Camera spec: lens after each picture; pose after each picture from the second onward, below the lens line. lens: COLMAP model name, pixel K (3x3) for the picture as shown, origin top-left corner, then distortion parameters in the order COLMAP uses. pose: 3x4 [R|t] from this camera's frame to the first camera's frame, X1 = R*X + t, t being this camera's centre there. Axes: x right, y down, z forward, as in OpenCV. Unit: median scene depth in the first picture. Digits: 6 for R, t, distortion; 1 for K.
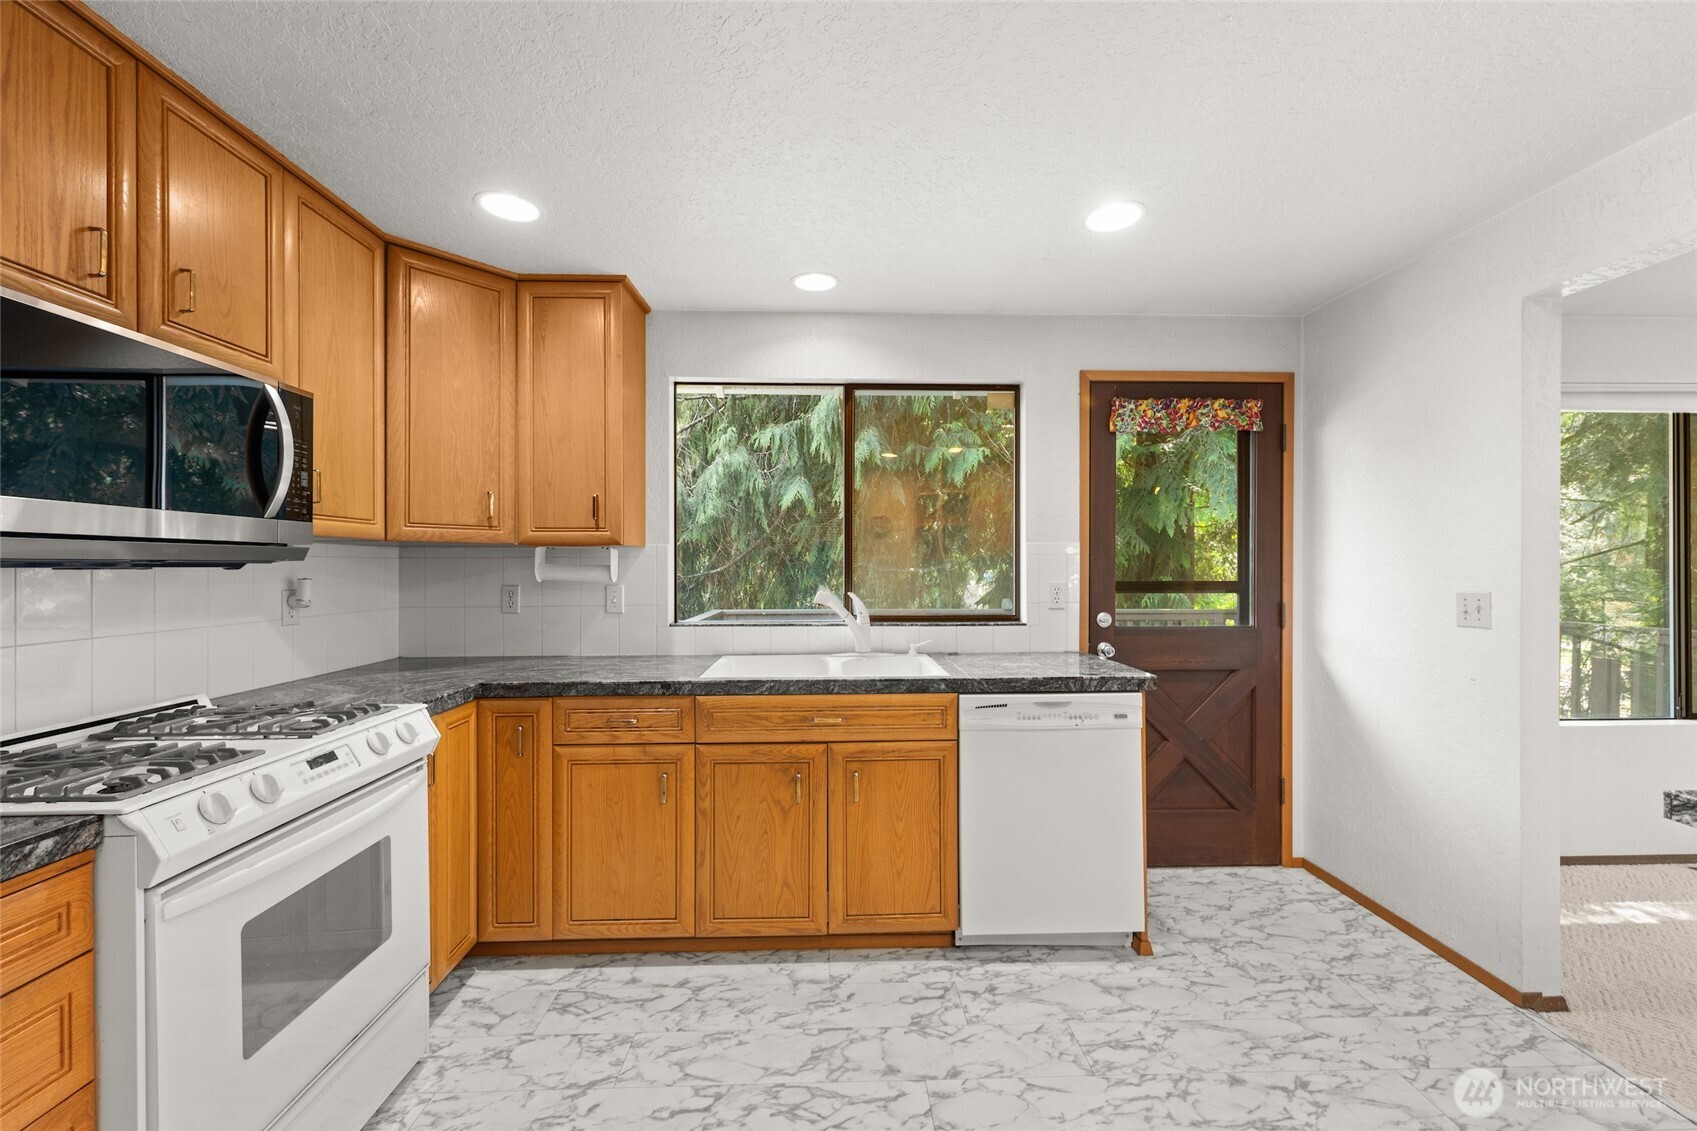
lens RADIAL K [[695.7, 0, 847.3], [0, 695.7, 564.1], [0, 0, 1]] dist [0.006878, -0.000278]
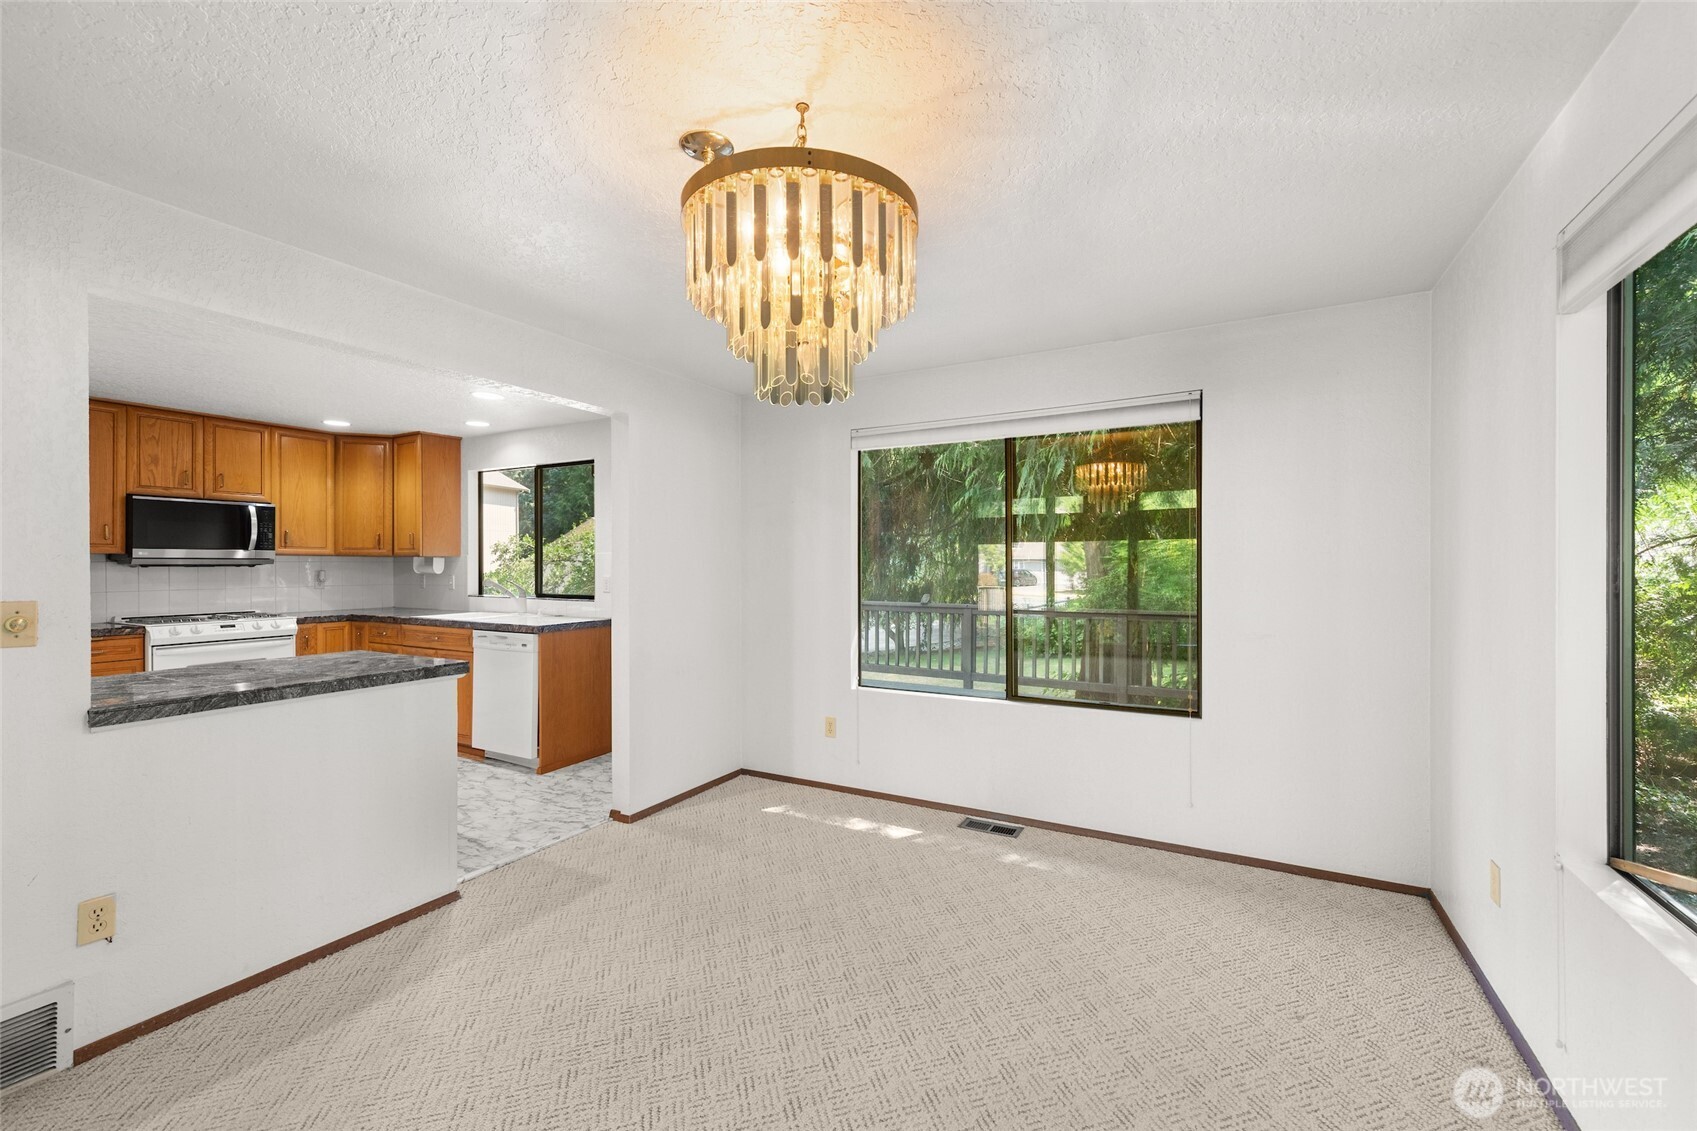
lens RADIAL K [[695.7, 0, 847.3], [0, 695.7, 564.1], [0, 0, 1]] dist [0.006878, -0.000278]
pose [[0.854774, 0.001714, -0.518997, 2.131260], [0.000186, 0.999993, 0.003610, -0.011839], [0.519000, -0.003182, 0.854769, -0.172872]]
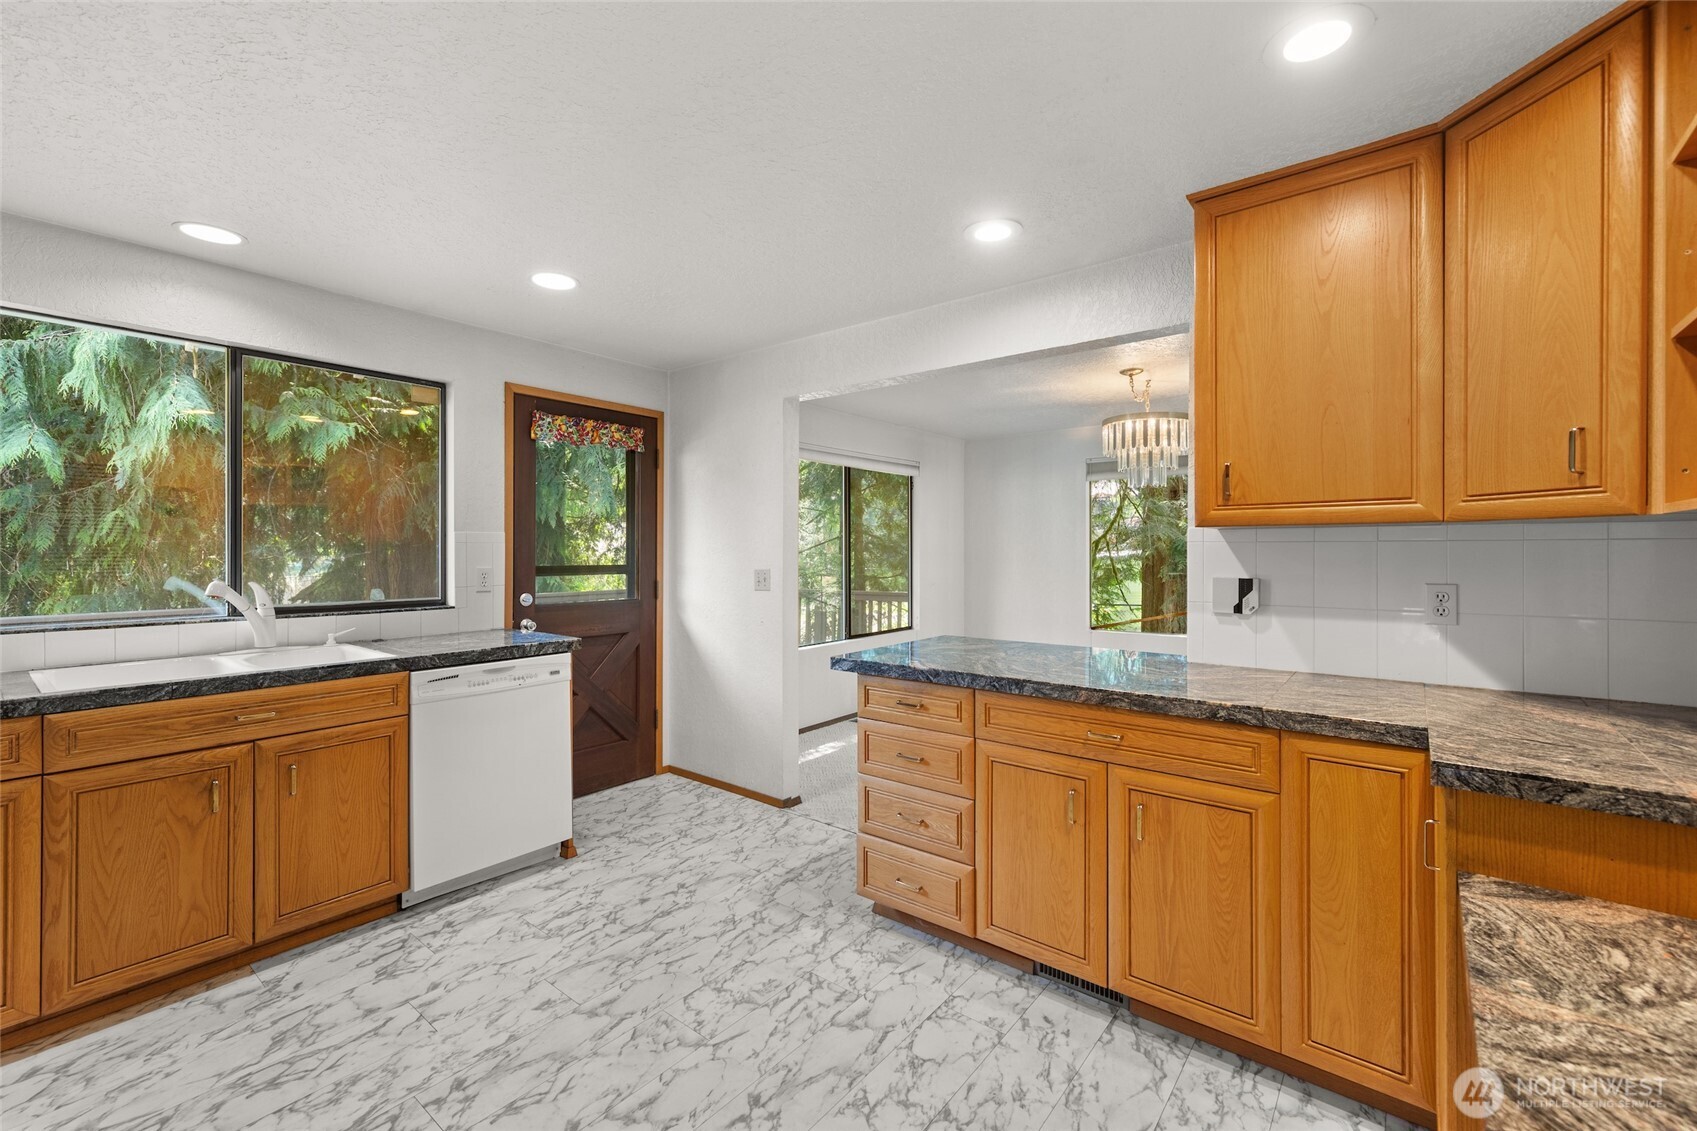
lens RADIAL K [[710.8, 0, 854.3], [0, 710.8, 555.2], [0, 0, 1]] dist [0.001253, -0.000209]
pose [[0.646356, -0.003195, 0.763029, -0.233177], [-0.000452, 0.999989, 0.004570, 0.000168], [-0.763036, -0.003299, 0.646348, -0.238120]]
